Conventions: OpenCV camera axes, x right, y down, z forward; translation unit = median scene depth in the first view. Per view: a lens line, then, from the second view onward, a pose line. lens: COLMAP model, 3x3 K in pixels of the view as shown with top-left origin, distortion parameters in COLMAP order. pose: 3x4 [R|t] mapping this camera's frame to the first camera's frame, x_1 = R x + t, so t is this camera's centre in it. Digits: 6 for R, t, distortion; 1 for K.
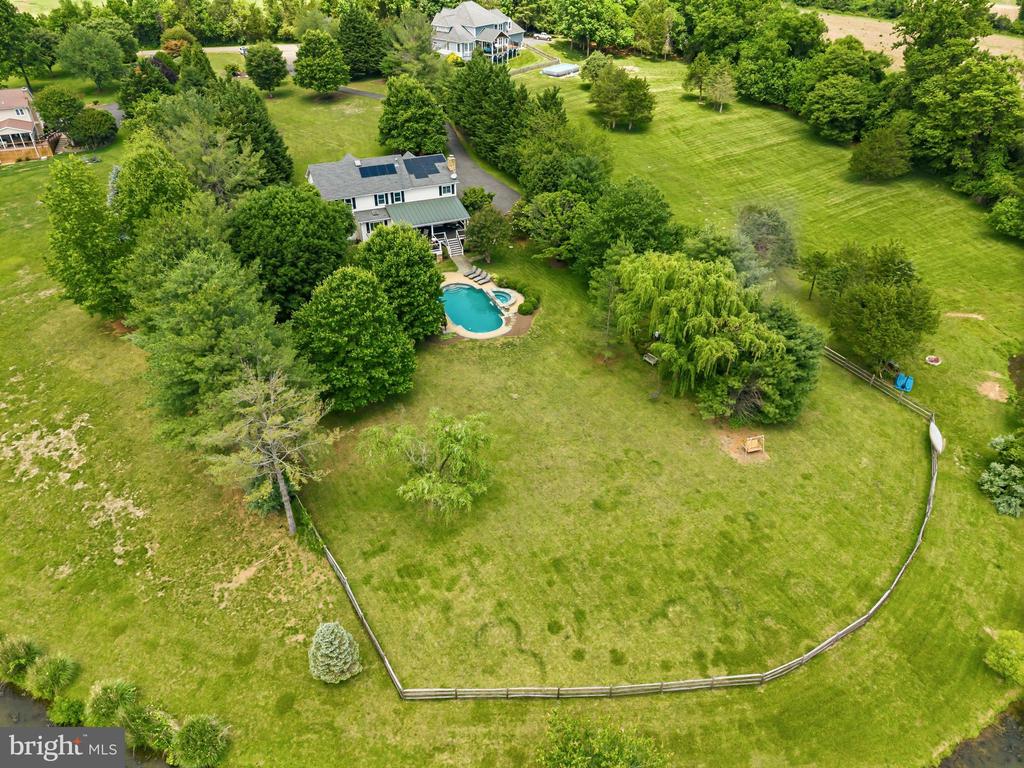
lens RADIAL K [[728.0, 0, 513.0], [0, 728.0, 418.5], [0, 0, 1]] dist [0.057836, -0.061237]
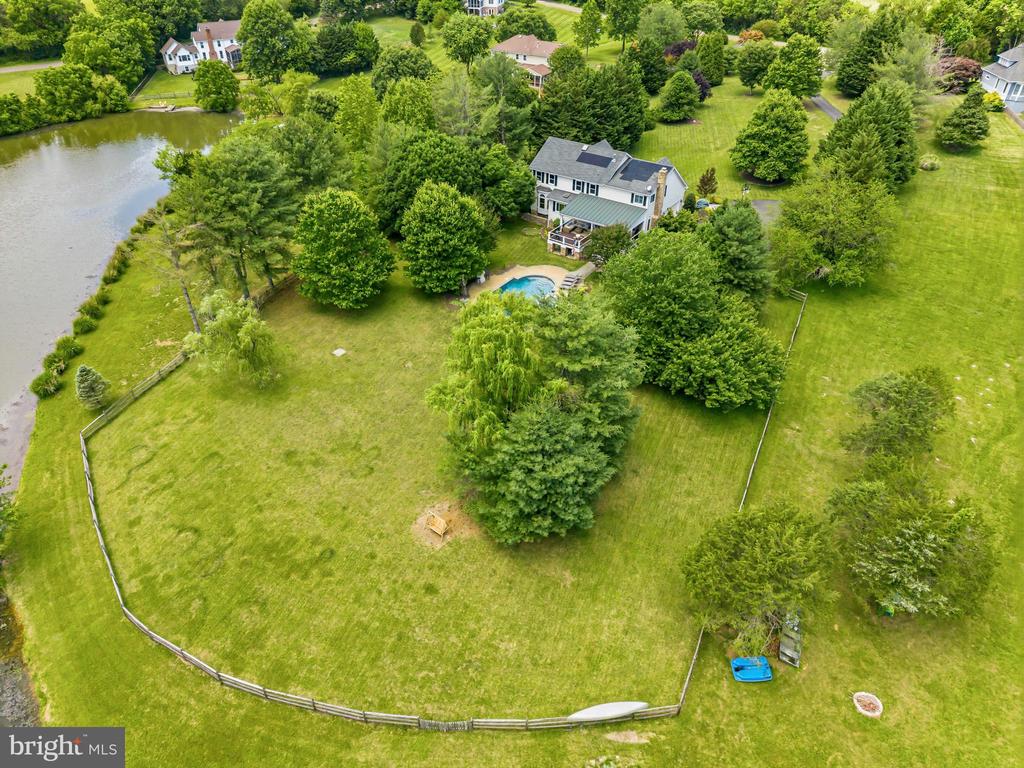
lens RADIAL K [[728.0, 0, 513.0], [0, 728.0, 418.5], [0, 0, 1]] dist [0.057836, -0.061237]
pose [[0.462814, 0.511584, -0.723937, 0.939425], [-0.511486, 0.821120, 0.253267, -0.334603], [0.724007, 0.253068, 0.641694, 0.490560]]
